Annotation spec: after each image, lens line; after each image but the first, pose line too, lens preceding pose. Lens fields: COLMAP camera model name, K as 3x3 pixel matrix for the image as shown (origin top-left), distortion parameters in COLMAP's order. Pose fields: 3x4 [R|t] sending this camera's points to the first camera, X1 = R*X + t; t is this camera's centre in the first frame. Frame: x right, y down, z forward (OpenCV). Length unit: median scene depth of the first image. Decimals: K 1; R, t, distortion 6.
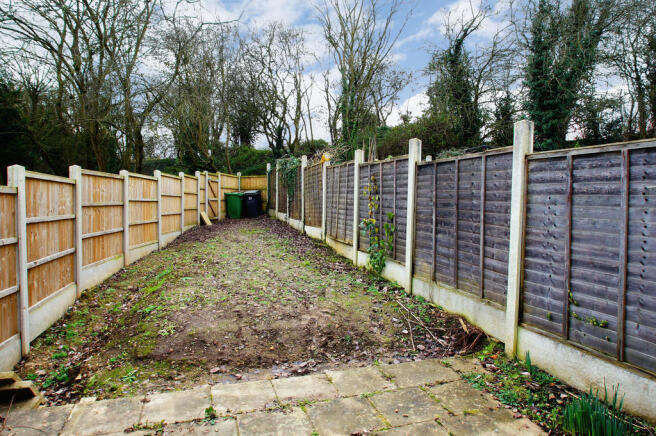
lens RADIAL K [[406.5, 0, 328.9], [0, 406.5, 218.5], [0, 0, 1]] dist [-0.030092, -0.000334]
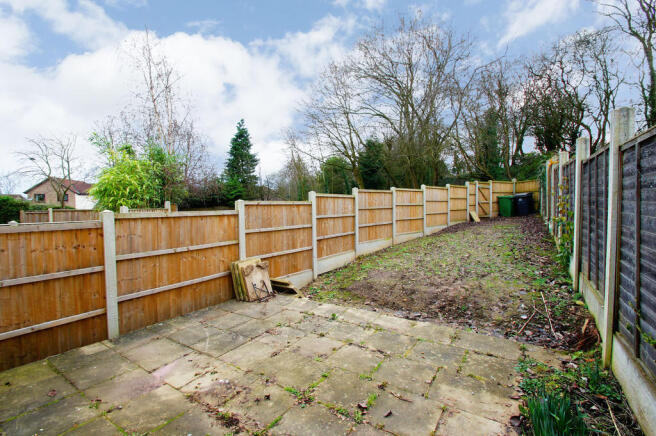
lens RADIAL K [[293.3, 0, 327.7], [0, 293.3, 215.1], [0, 0, 1]] dist [-0.000164, -0.000474]
pose [[0.617818, -0.000263, -0.786321, 0.518747], [-0.003708, 0.999988, -0.003247, 0.000915], [0.786312, 0.004922, 0.617810, 0.070462]]
